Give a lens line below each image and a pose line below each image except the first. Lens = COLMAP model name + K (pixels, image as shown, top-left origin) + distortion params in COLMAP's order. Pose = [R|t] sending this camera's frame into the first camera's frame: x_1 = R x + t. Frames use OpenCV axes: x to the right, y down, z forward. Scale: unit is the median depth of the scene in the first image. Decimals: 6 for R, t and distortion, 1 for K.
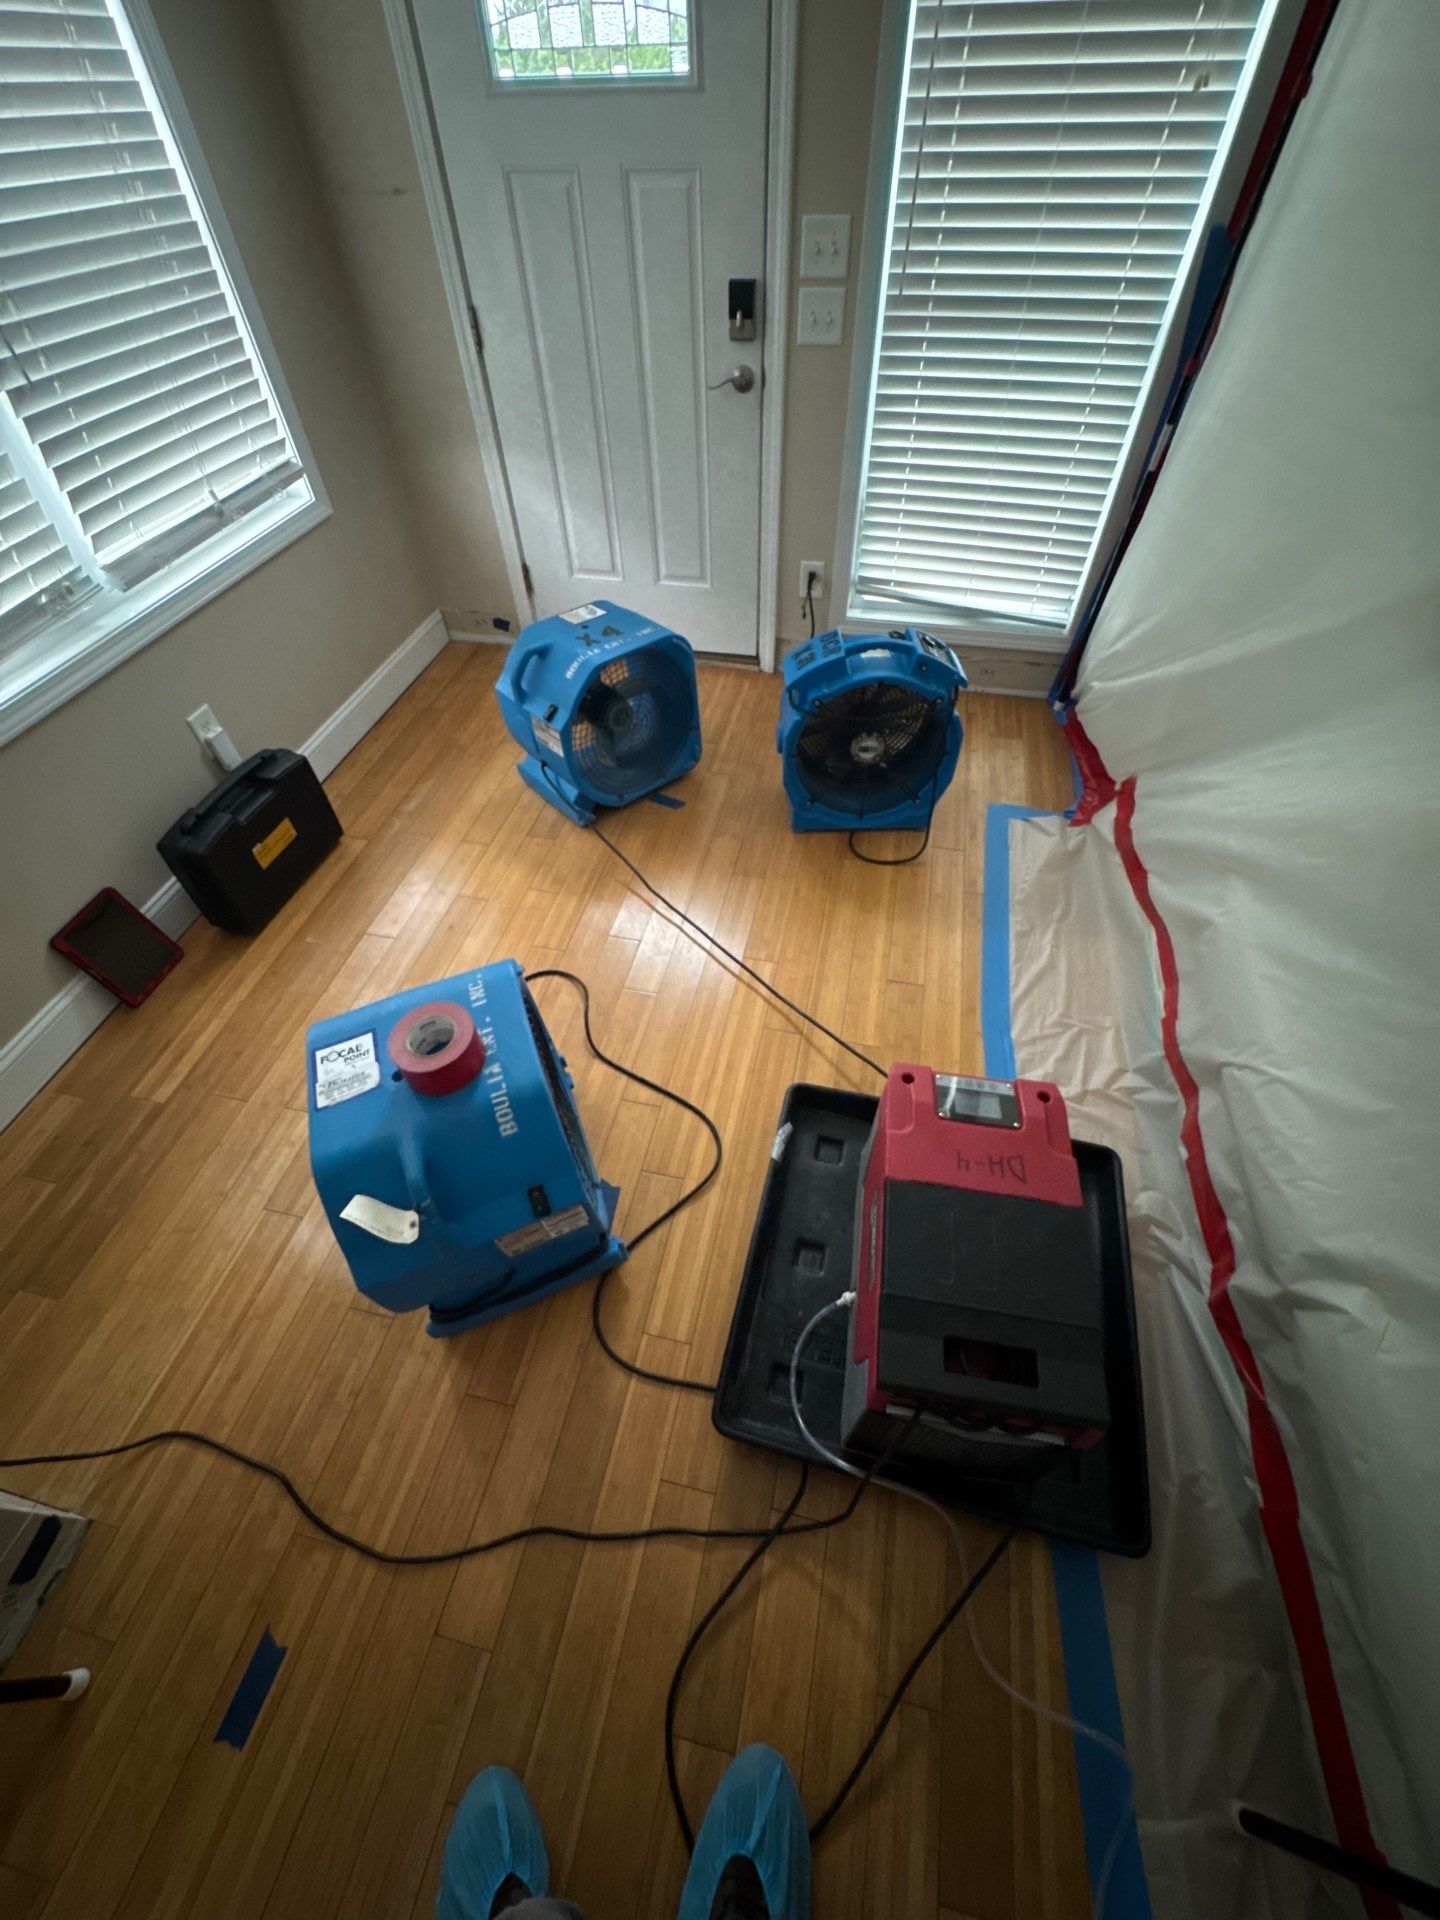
lens RADIAL K [[770.2, 0, 721.5], [0, 770.2, 958.3], [0, 0, 1]] dist [-0.000259, -0.000159]
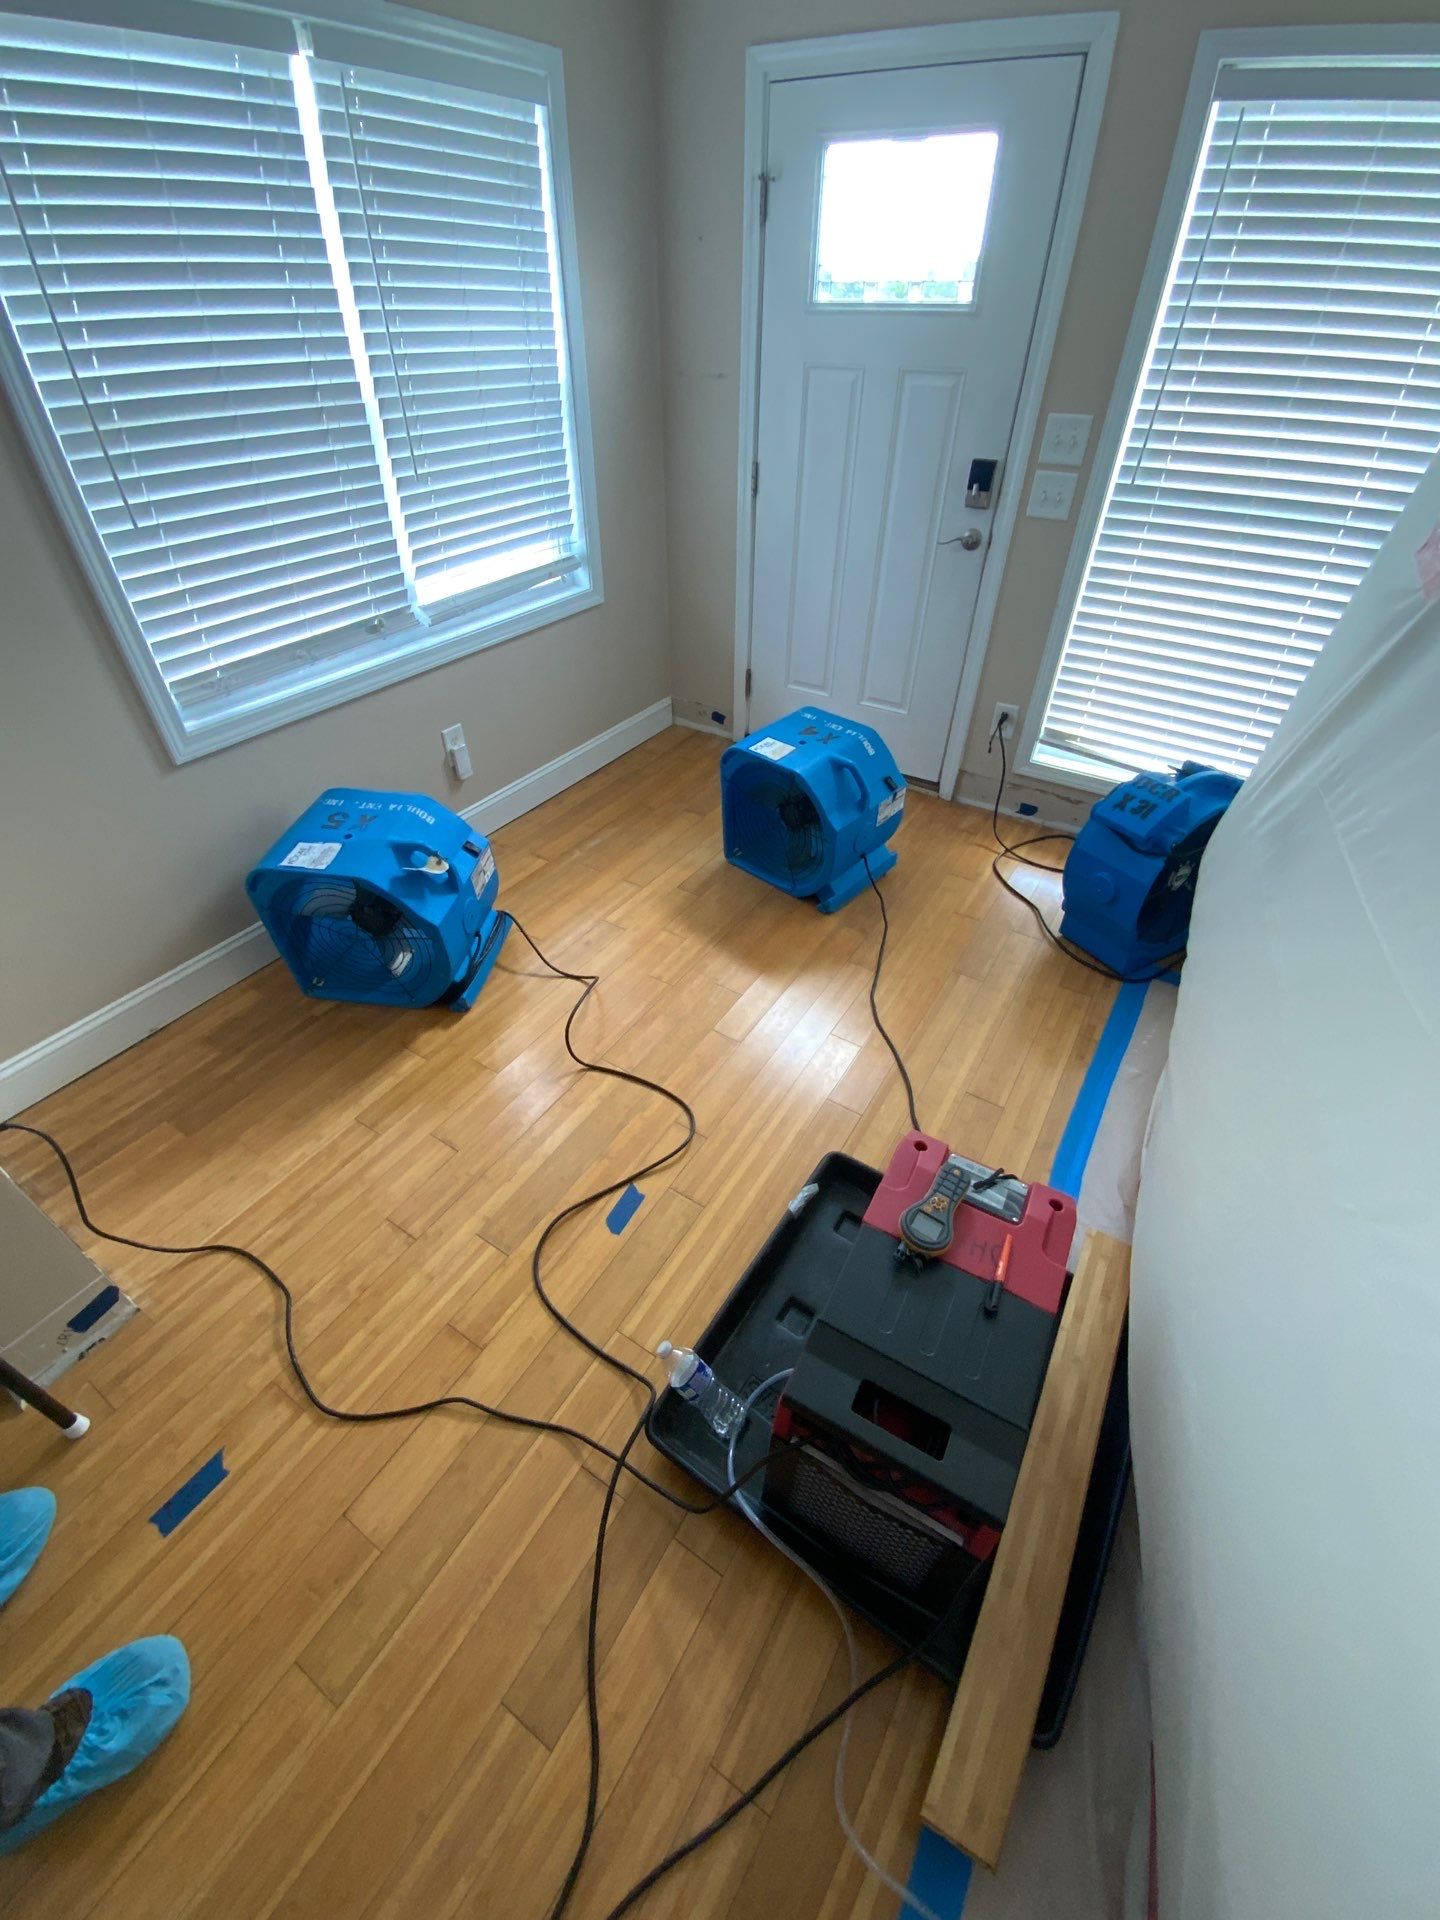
lens RADIAL K [[784.2, 0, 722.1], [0, 784.2, 965.5], [0, 0, 1]] dist [0.009211, -0.010495]
pose [[0.940433, 0.237357, -0.243407, 0.121873], [-0.274055, 0.952943, -0.129587, 0.086090], [0.201195, 0.188575, 0.961228, -0.050733]]
